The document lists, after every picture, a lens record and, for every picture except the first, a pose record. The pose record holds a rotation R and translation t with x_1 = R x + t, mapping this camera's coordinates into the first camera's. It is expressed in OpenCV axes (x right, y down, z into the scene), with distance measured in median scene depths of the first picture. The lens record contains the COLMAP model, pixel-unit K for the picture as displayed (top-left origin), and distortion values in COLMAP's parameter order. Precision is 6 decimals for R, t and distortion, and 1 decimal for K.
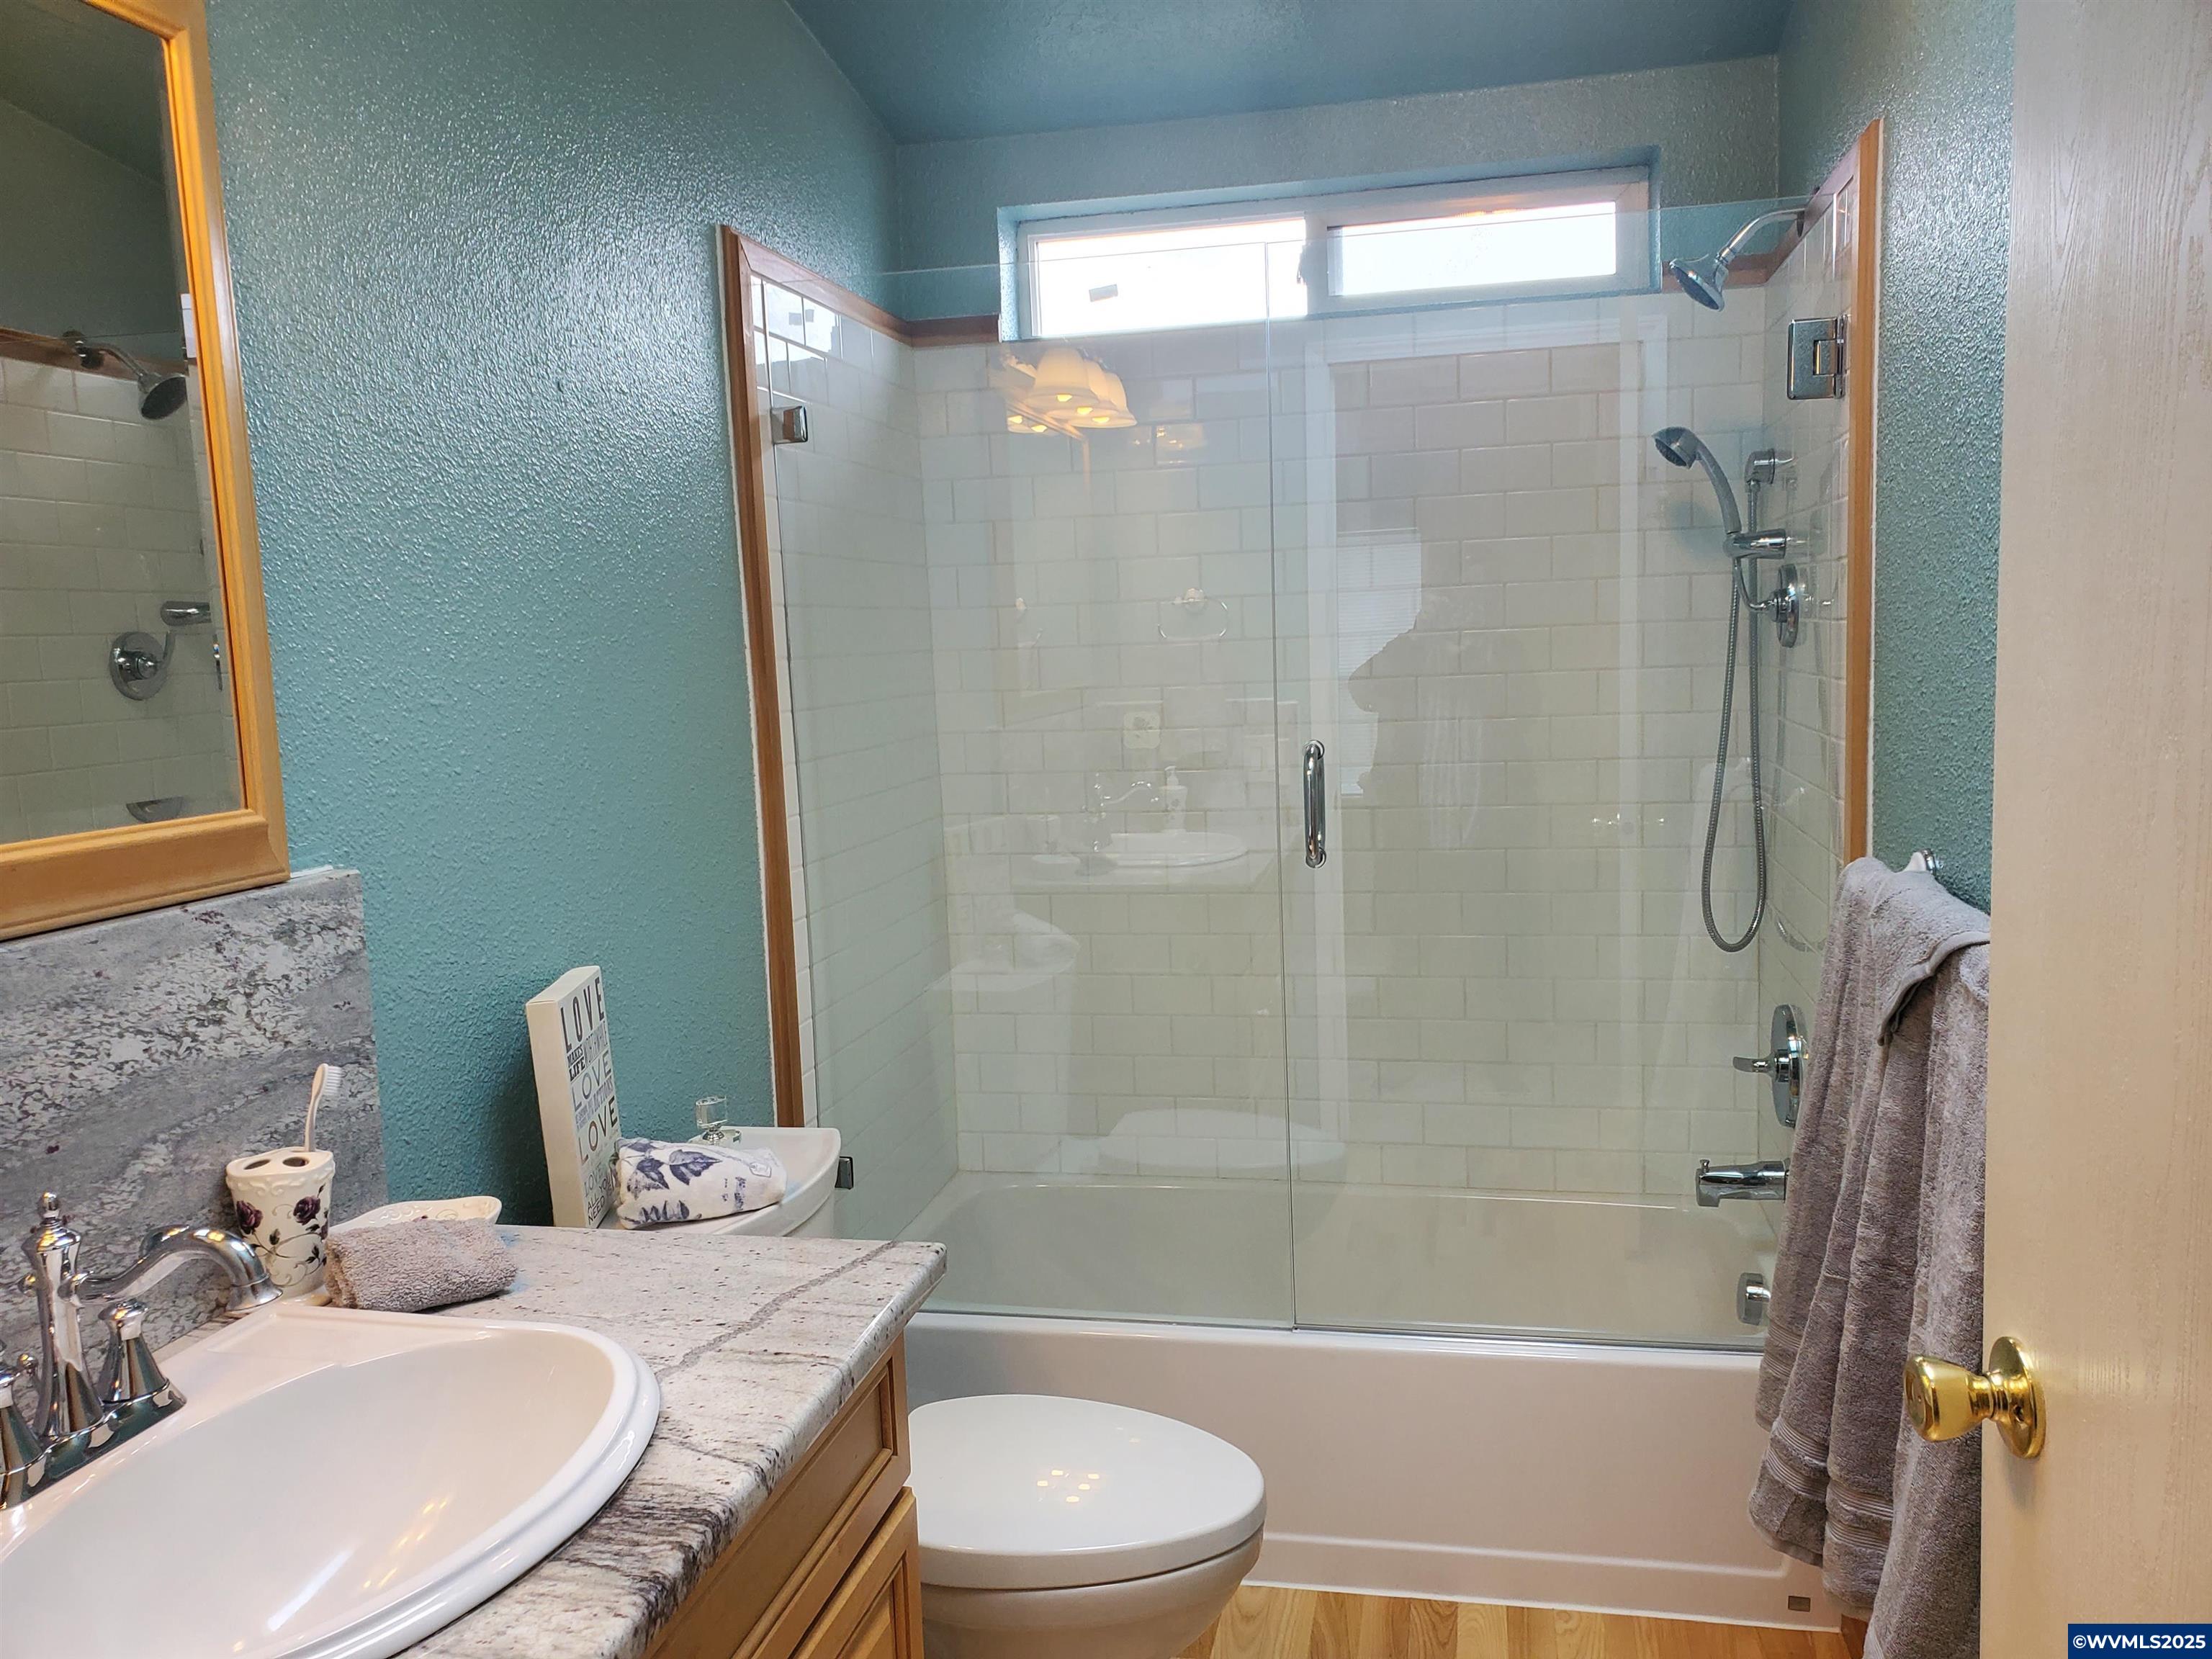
lens RADIAL K [[1730.1, 0, 1106.0], [0, 1730.1, 829.5], [0, 0, 1]] dist [0.005610, 0.037297]
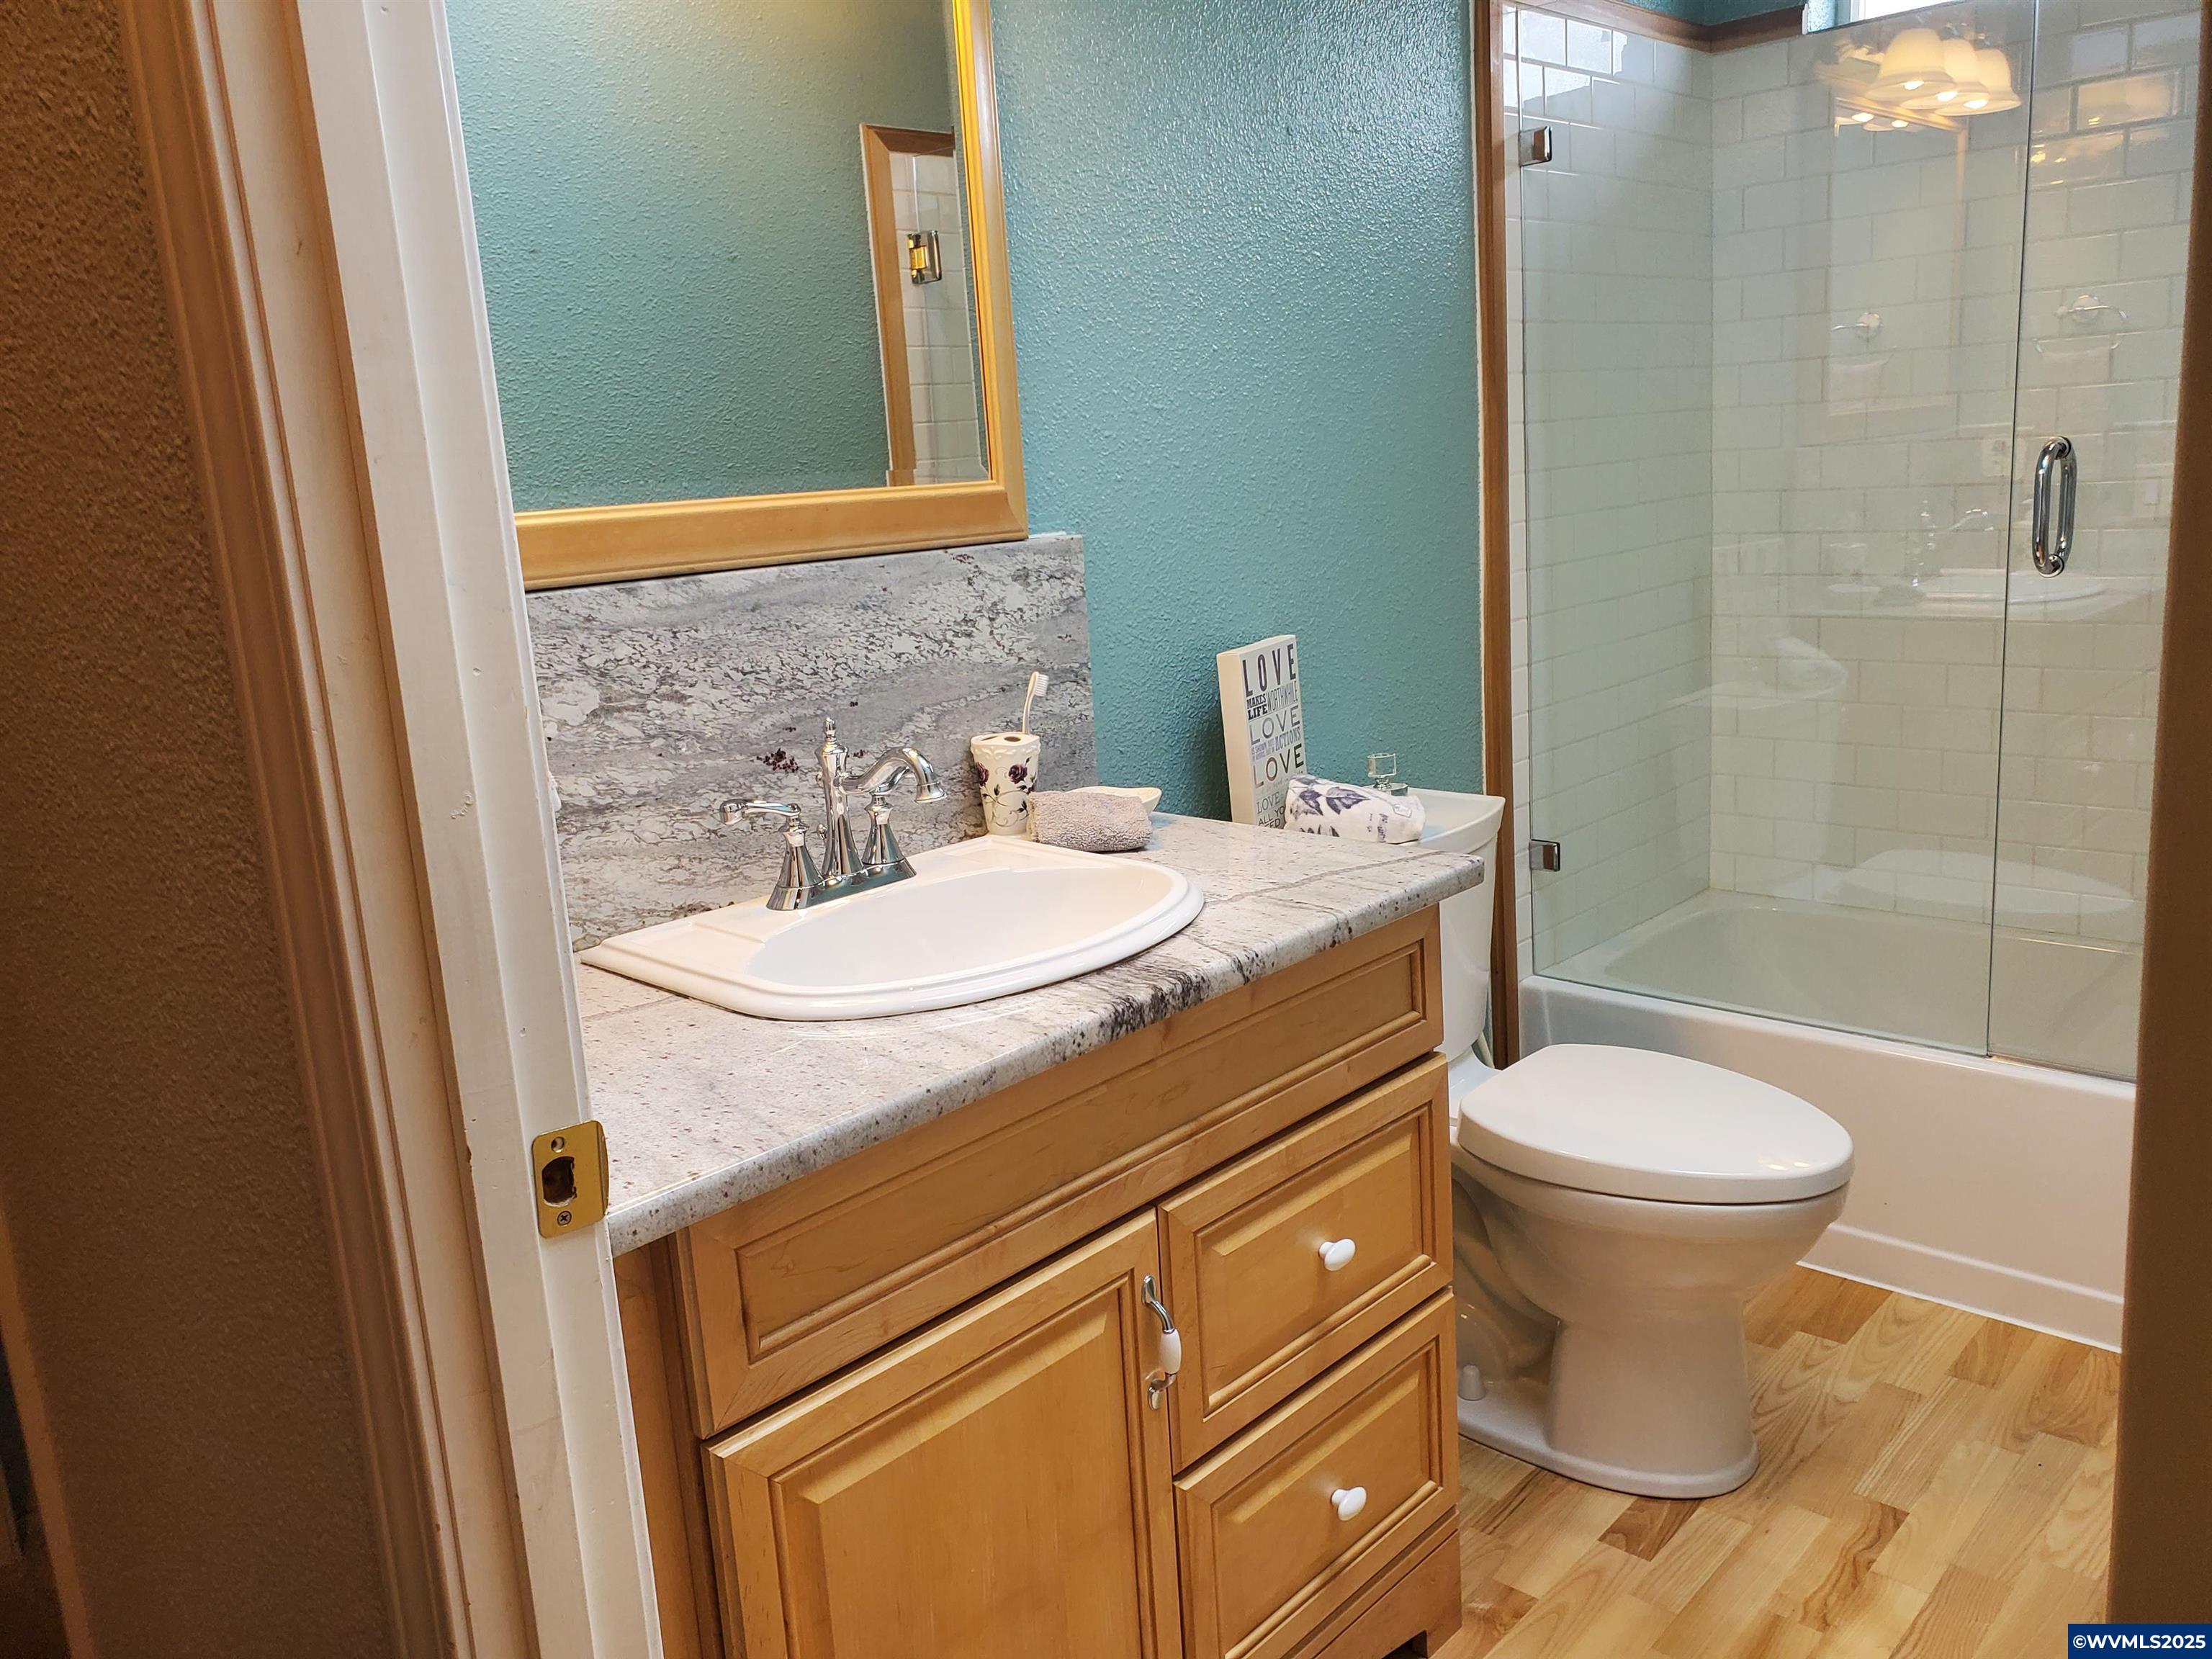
lens RADIAL K [[1709.8, 0, 1106.0], [0, 1709.8, 829.5], [0, 0, 1]] dist [0.034435, -0.008549]
pose [[0.853431, 0.094387, -0.512588, 0.288301], [-0.026769, 0.990105, 0.137749, 0.069170], [0.520518, -0.103838, 0.847513, -0.119164]]
